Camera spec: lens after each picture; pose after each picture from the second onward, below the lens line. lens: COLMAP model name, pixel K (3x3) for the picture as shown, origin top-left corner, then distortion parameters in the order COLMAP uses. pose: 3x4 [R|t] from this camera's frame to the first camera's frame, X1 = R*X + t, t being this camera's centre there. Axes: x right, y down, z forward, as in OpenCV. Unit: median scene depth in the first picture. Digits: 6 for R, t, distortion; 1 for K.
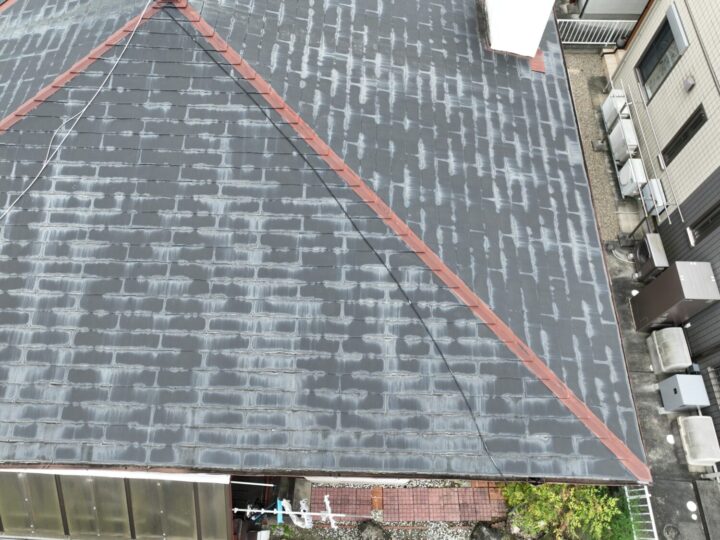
lens RADIAL K [[507.4, 0, 360.0], [0, 507.4, 270.0], [0, 0, 1]] dist [0.006127, 0.005977]
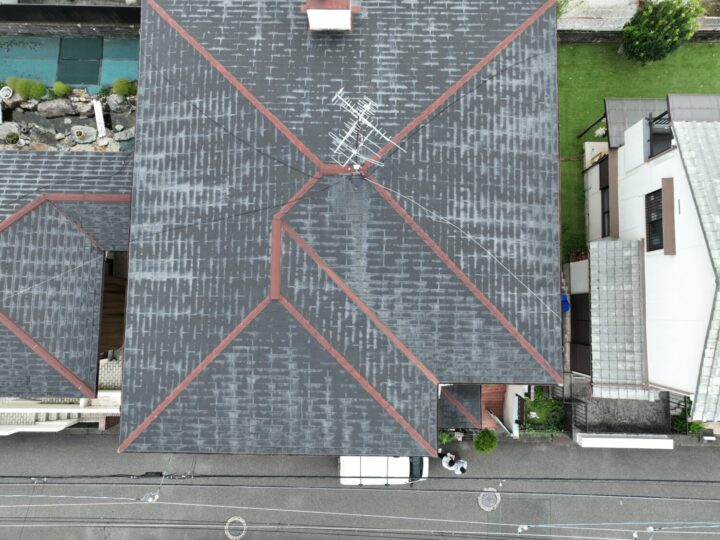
lens RADIAL K [[507.4, 0, 360.0], [0, 507.4, 270.0], [0, 0, 1]] dist [0.006127, 0.005977]
pose [[-0.015786, -0.995905, 0.089013, -1.046408], [0.897077, 0.025211, 0.441155, -1.580992], [-0.441593, 0.086816, 0.893006, -0.824552]]
